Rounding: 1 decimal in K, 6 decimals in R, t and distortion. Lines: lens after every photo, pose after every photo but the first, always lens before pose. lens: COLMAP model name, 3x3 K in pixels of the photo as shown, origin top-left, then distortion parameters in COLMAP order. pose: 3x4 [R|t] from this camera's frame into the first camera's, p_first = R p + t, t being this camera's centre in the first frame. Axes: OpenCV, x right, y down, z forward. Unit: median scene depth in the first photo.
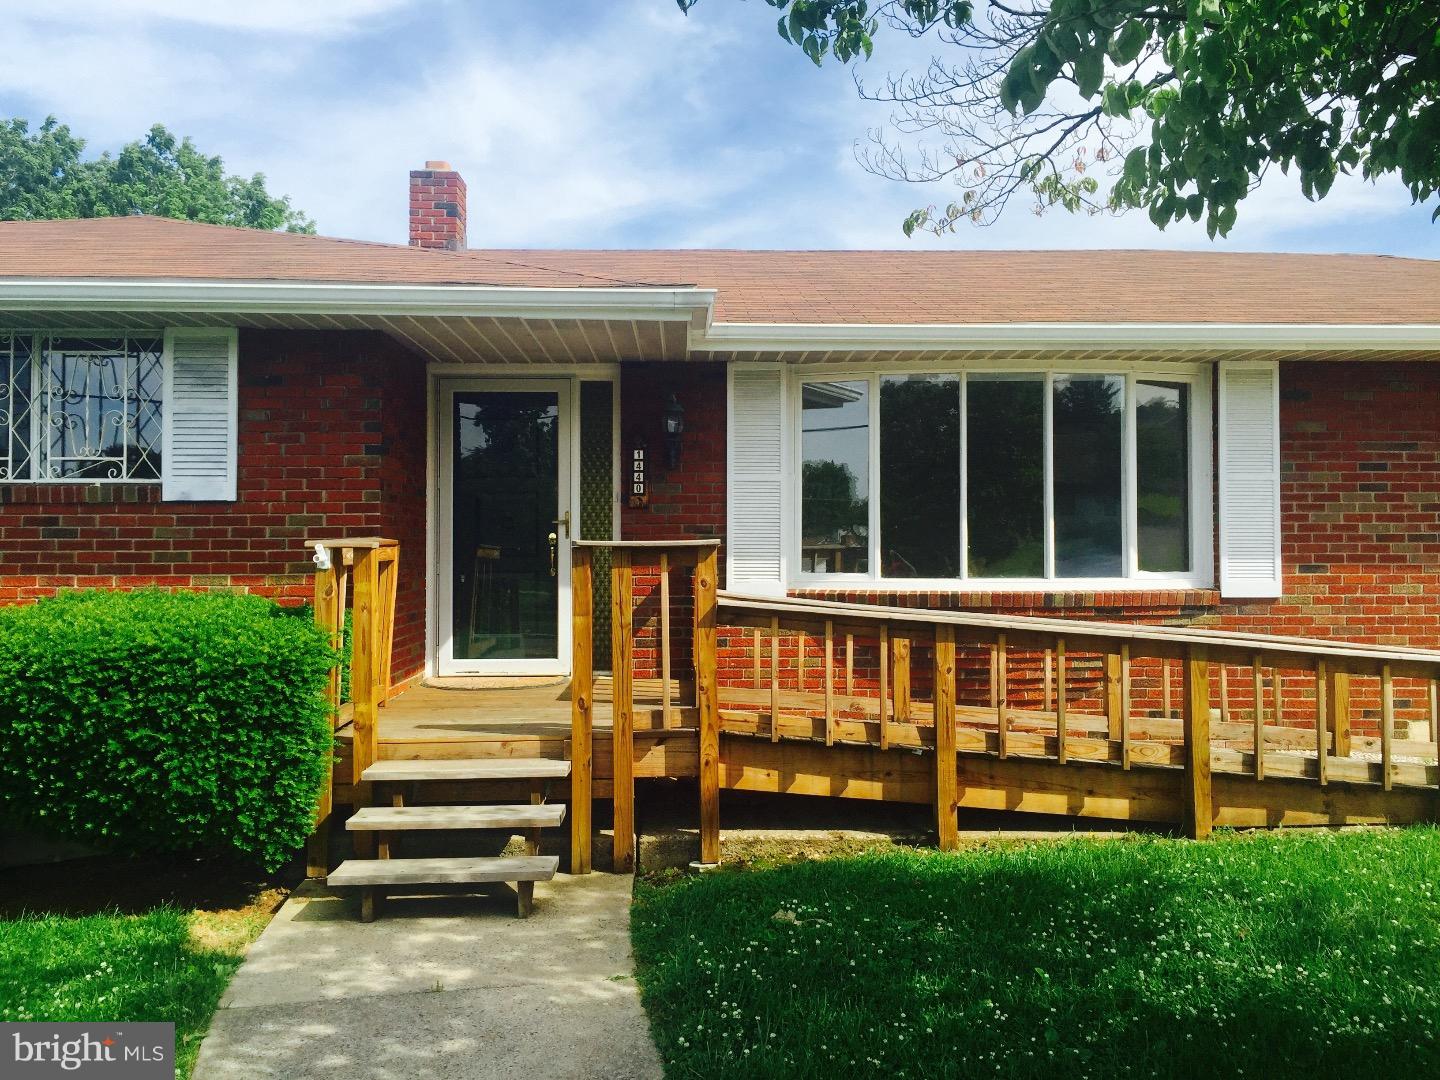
lens RADIAL K [[1129.4, 0, 720.0], [0, 1129.4, 540.0], [0, 0, 1]] dist [-0.004889, -0.001916]
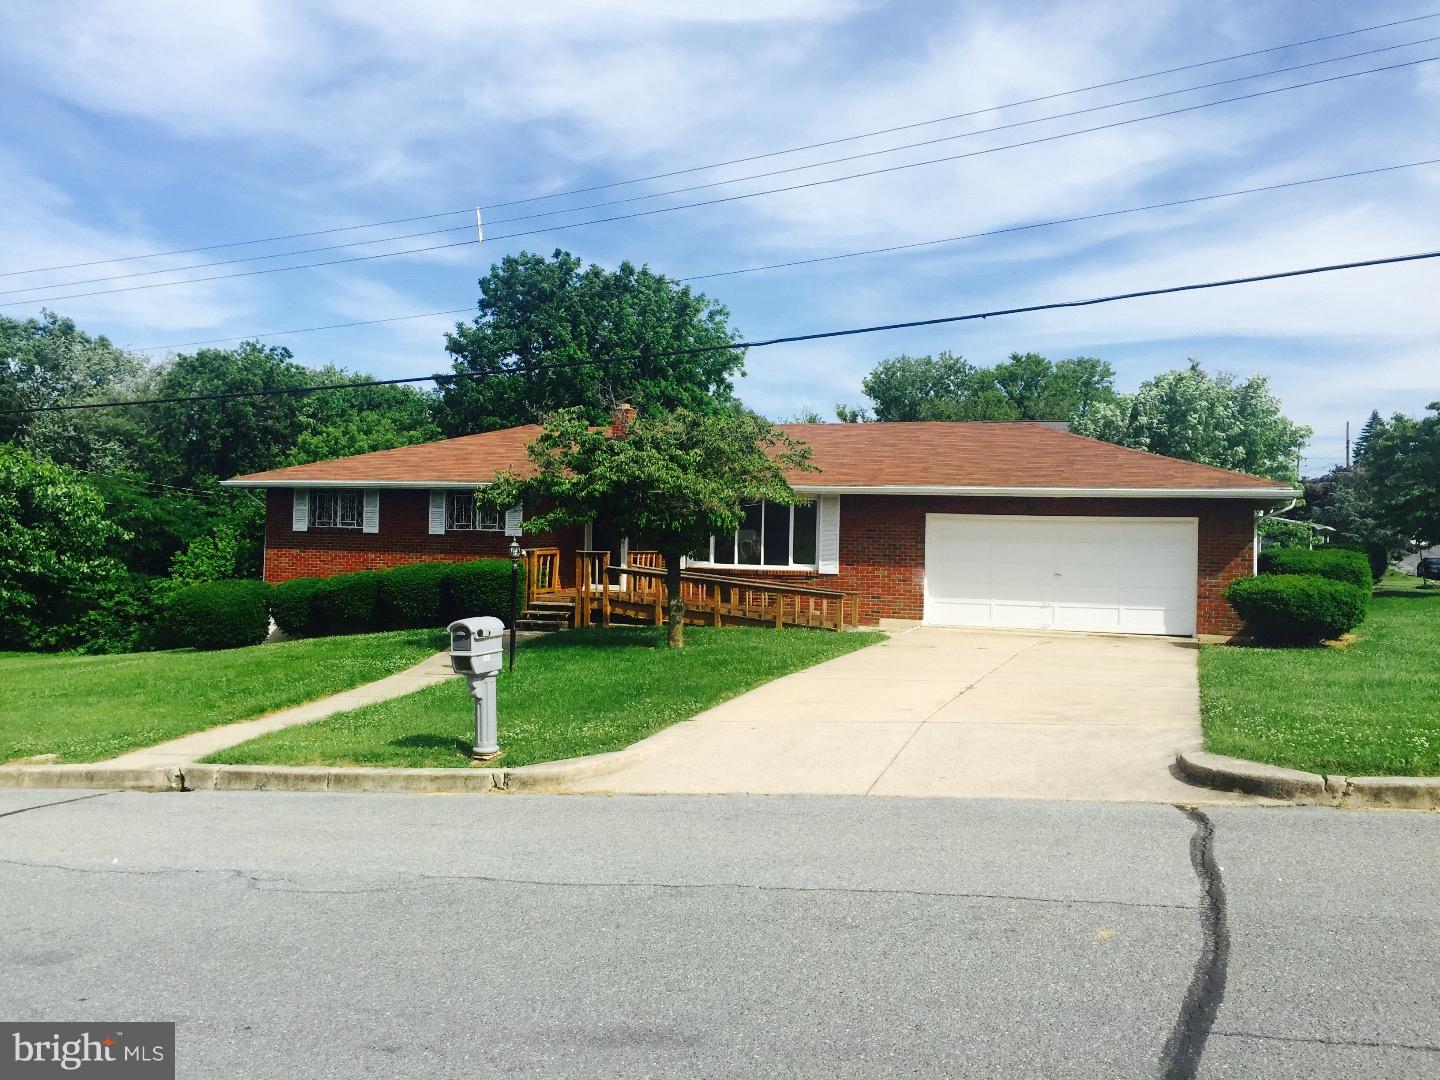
lens RADIAL K [[1236.0, 0, 720.0], [0, 1236.0, 540.0], [0, 0, 1]] dist [0.001510, 0.000342]
pose [[0.910227, 0.019744, -0.413639, 1.520462], [-0.017892, 0.999805, 0.008353, -0.057640], [0.413723, -0.000203, 0.910403, -1.990491]]
